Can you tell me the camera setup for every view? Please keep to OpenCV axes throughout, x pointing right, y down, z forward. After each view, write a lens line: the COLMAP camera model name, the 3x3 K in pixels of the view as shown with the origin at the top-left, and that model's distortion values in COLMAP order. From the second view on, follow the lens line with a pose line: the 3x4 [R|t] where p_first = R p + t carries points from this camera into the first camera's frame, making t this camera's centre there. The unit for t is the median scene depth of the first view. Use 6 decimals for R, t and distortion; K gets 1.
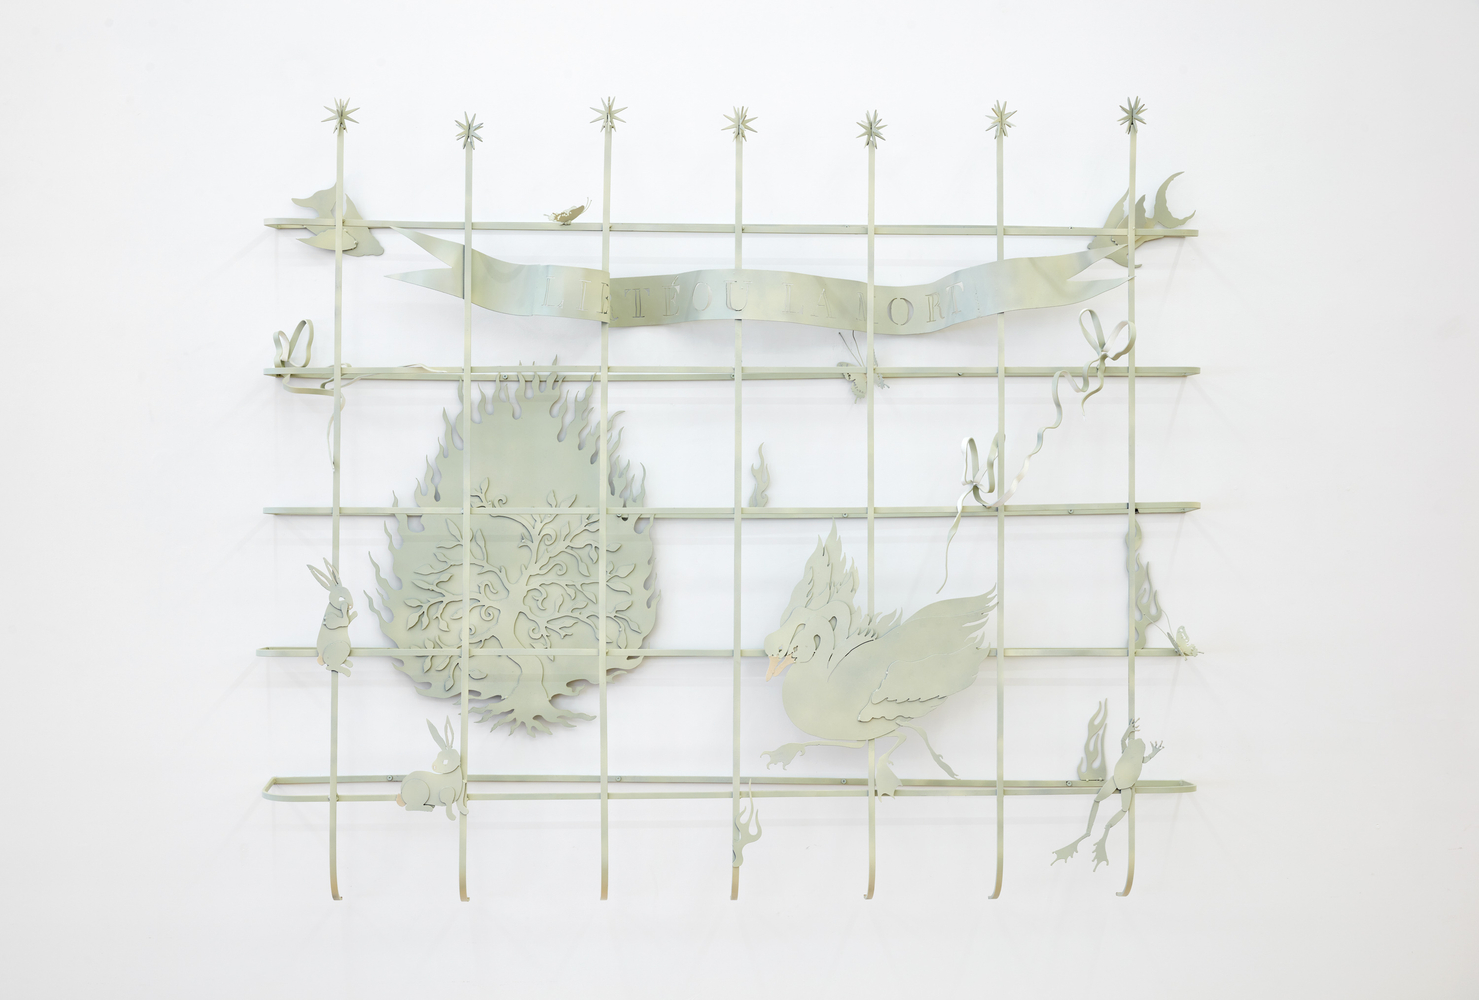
lens RADIAL K [[2124.4, 0, 737.8], [0, 2124.4, 496.2], [0, 0, 1]] dist [-0.045416, 0.000000]
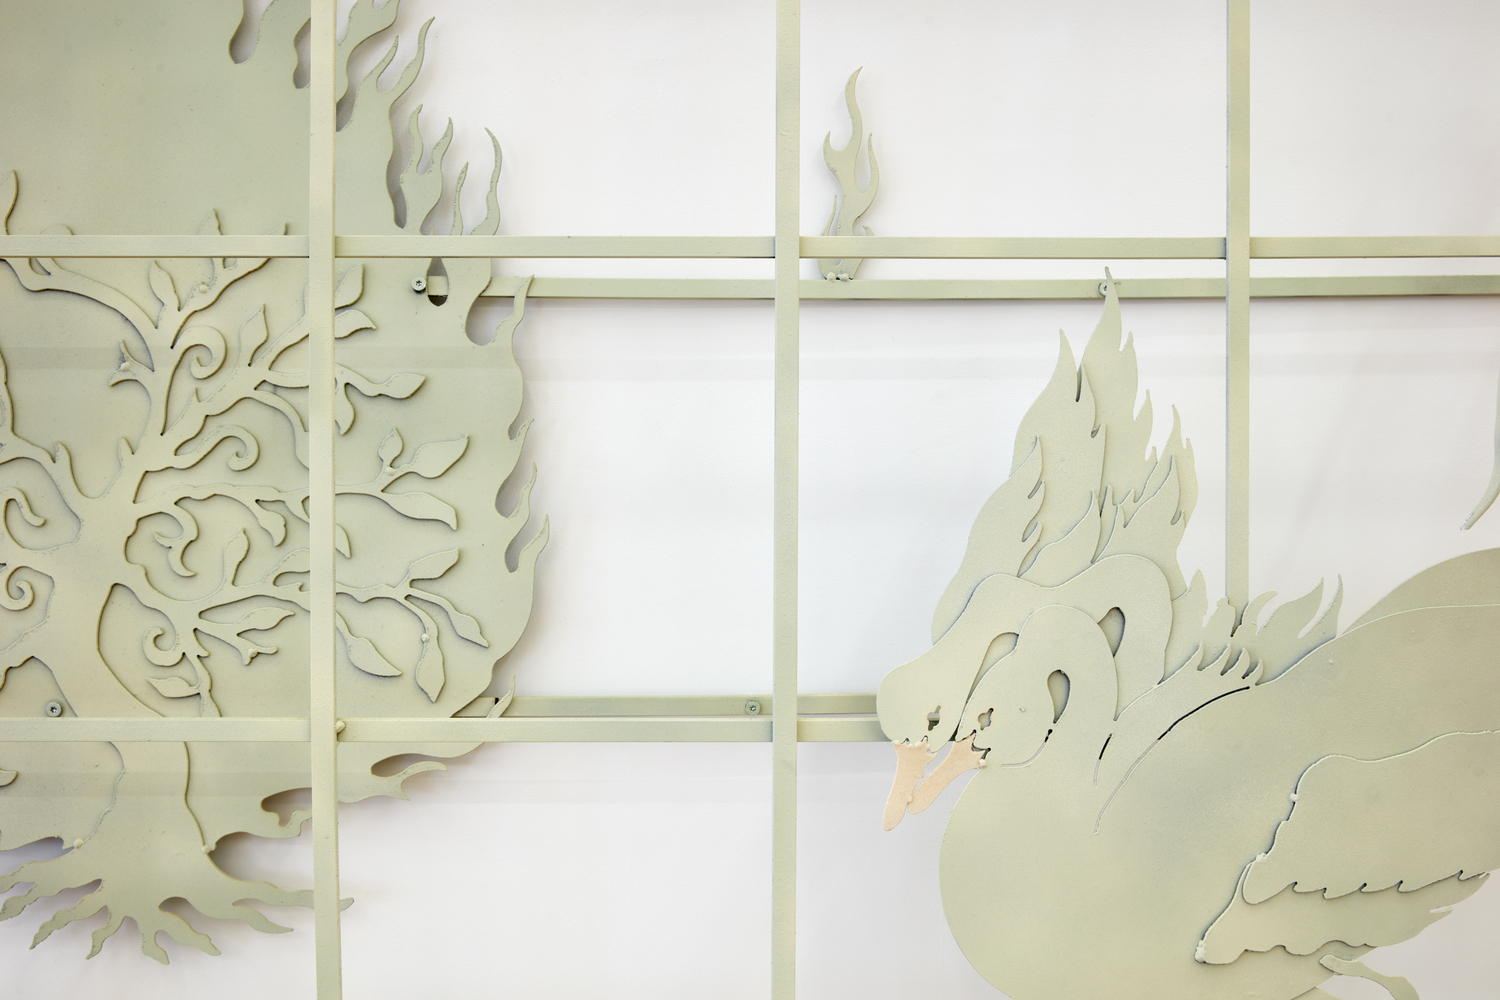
lens RADIAL K [[1502.2, 0, 751.6], [0, 1502.2, 498.5], [0, 0, 1]] dist [-0.007079, 0.000000]
pose [[0.999997, -0.000409, 0.002362, -0.005442], [0.000314, 0.999189, 0.040254, 0.032207], [-0.002377, -0.040253, 0.999187, 0.769986]]
